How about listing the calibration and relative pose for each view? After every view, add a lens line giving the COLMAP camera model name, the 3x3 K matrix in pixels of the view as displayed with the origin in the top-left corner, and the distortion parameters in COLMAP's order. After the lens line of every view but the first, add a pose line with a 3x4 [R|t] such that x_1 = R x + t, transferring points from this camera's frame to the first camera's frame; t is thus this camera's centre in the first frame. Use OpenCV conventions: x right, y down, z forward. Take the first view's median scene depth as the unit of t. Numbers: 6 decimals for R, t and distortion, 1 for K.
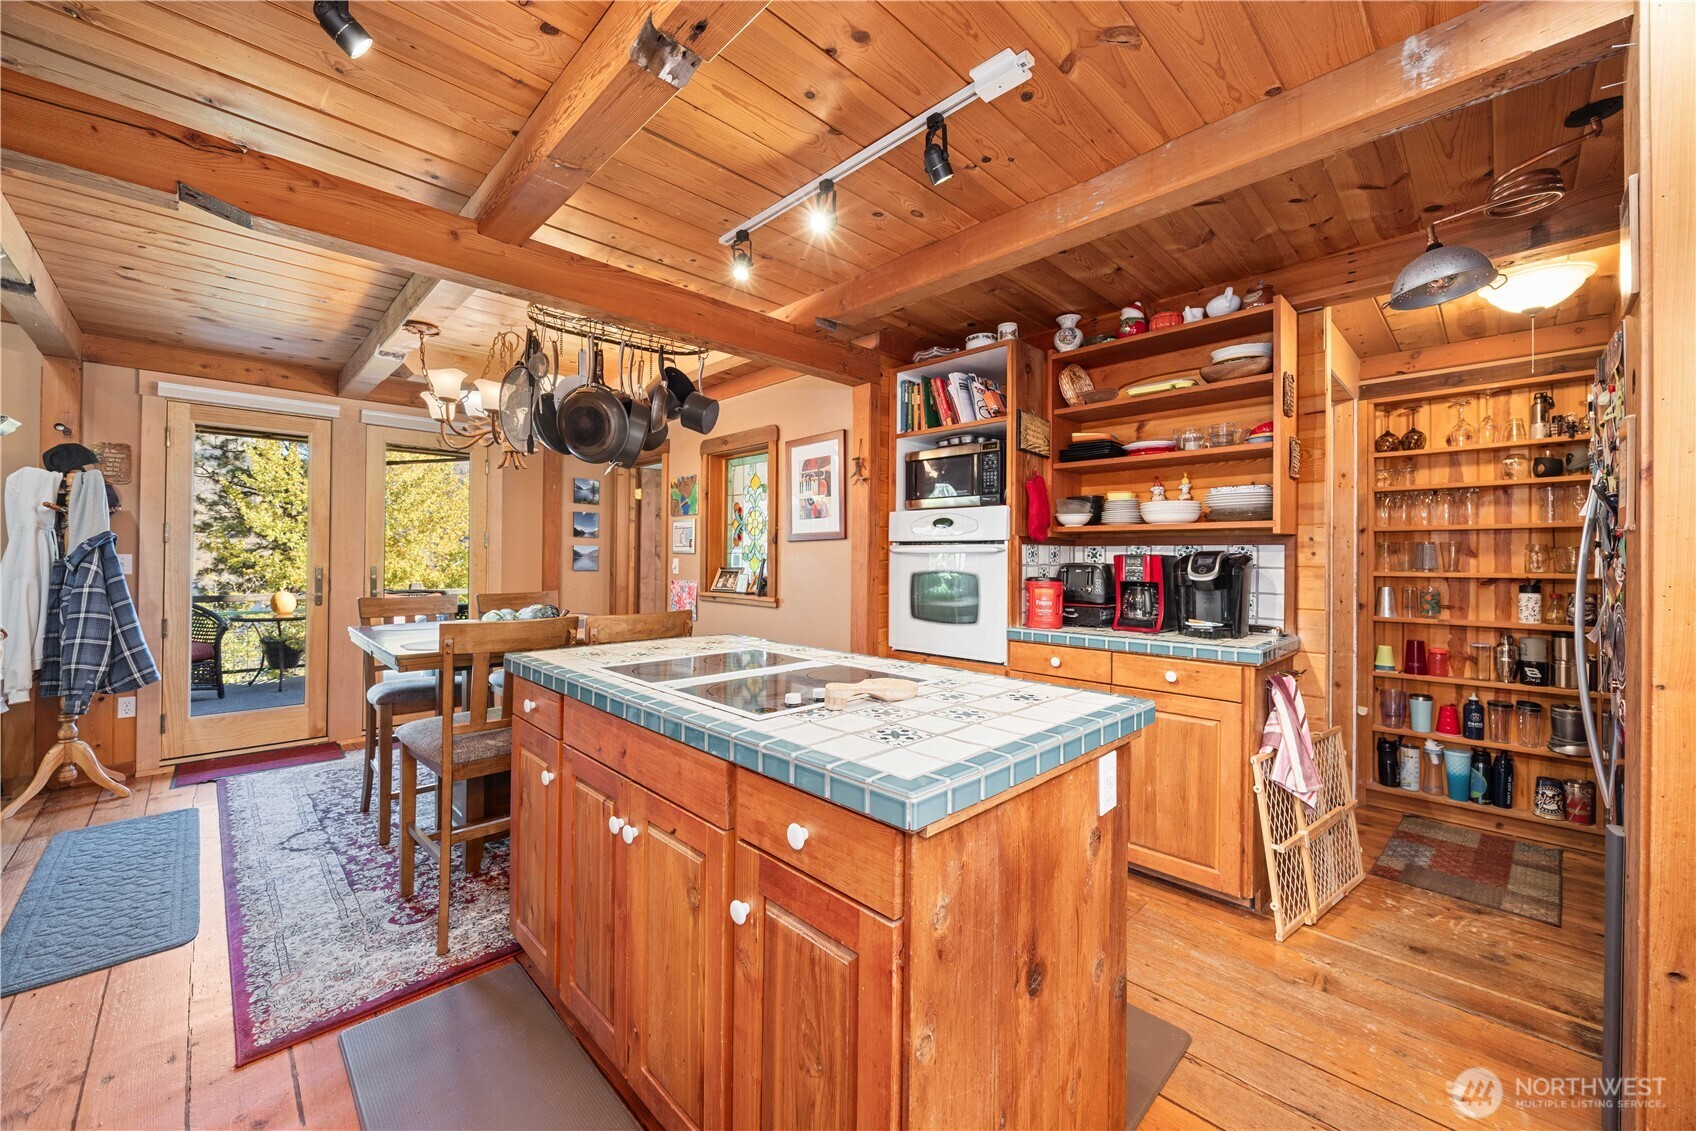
lens RADIAL K [[654.0, 0, 840.7], [0, 654.0, 557.8], [0, 0, 1]] dist [-0.003918, 0.000059]
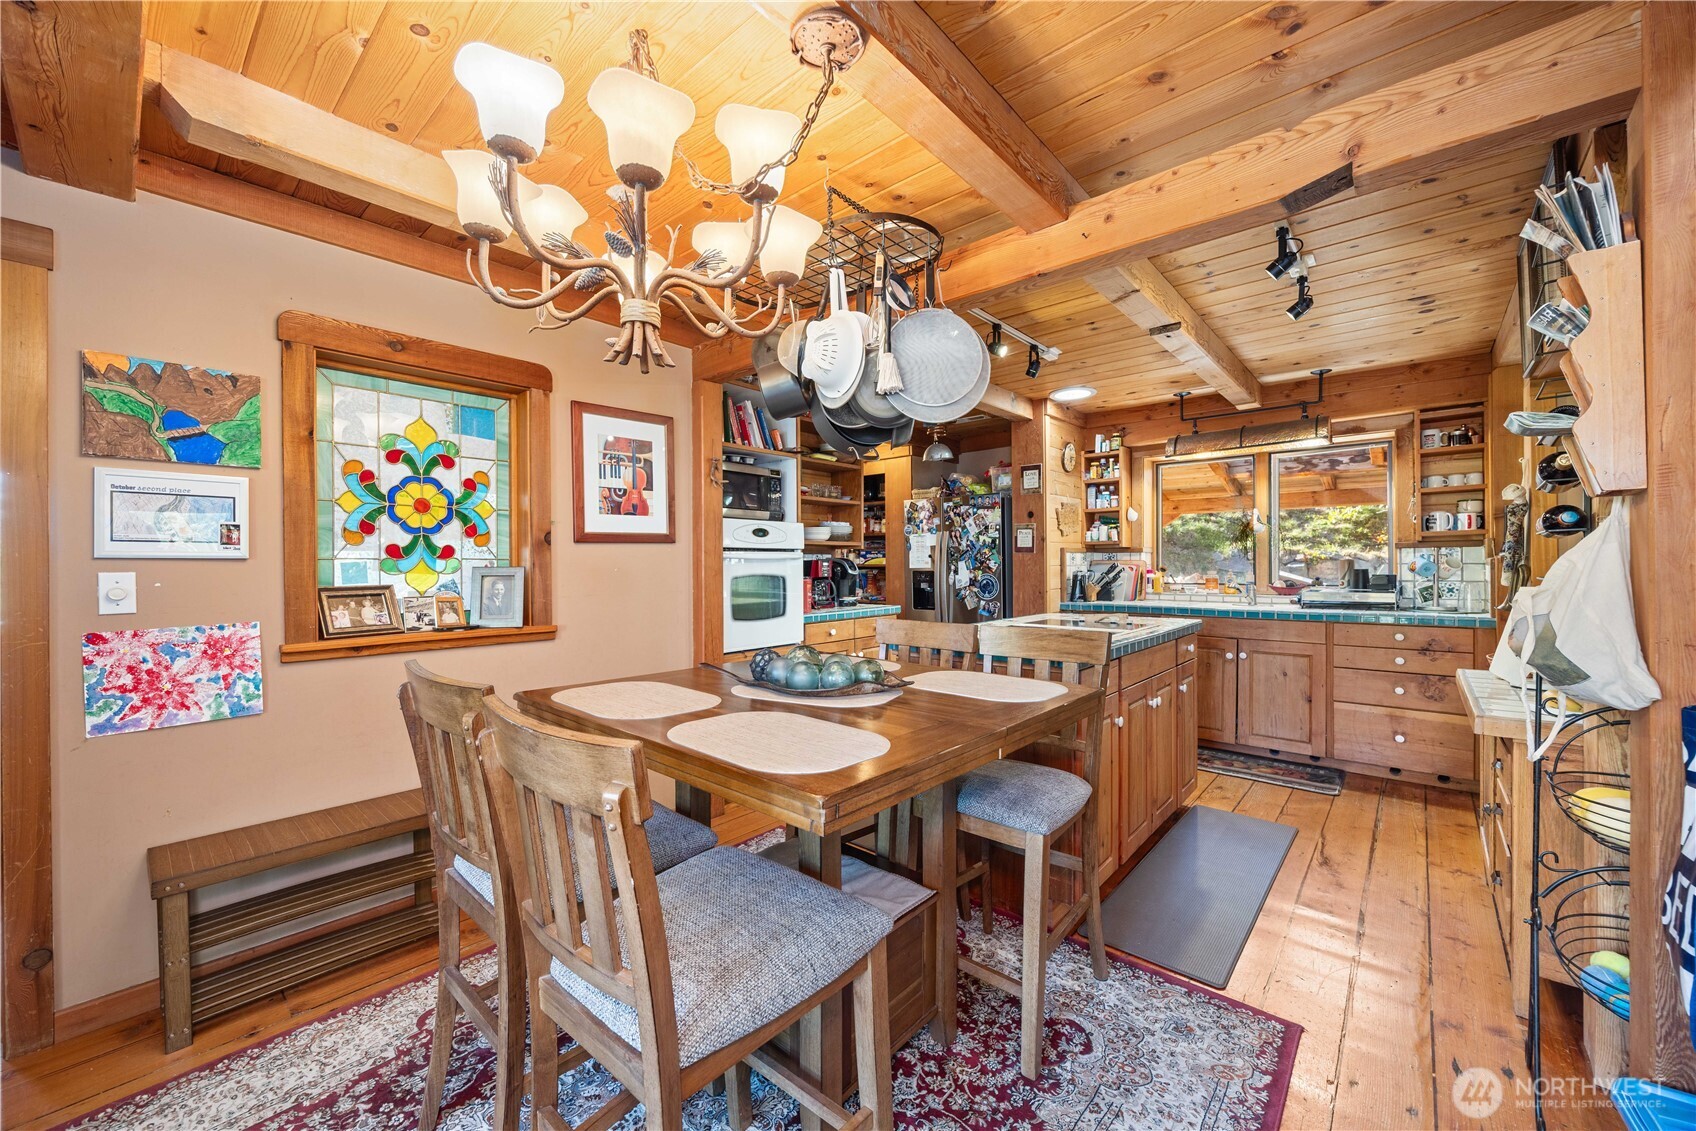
lens RADIAL K [[654.0, 0, 841.9], [0, 654.0, 564.0], [0, 0, 1]] dist [-0.003918, 0.000059]
pose [[-0.076508, -0.008679, 0.997031, -0.978263], [0.005021, 0.999946, 0.009090, -0.007827], [-0.997056, 0.005701, -0.076460, 0.926439]]
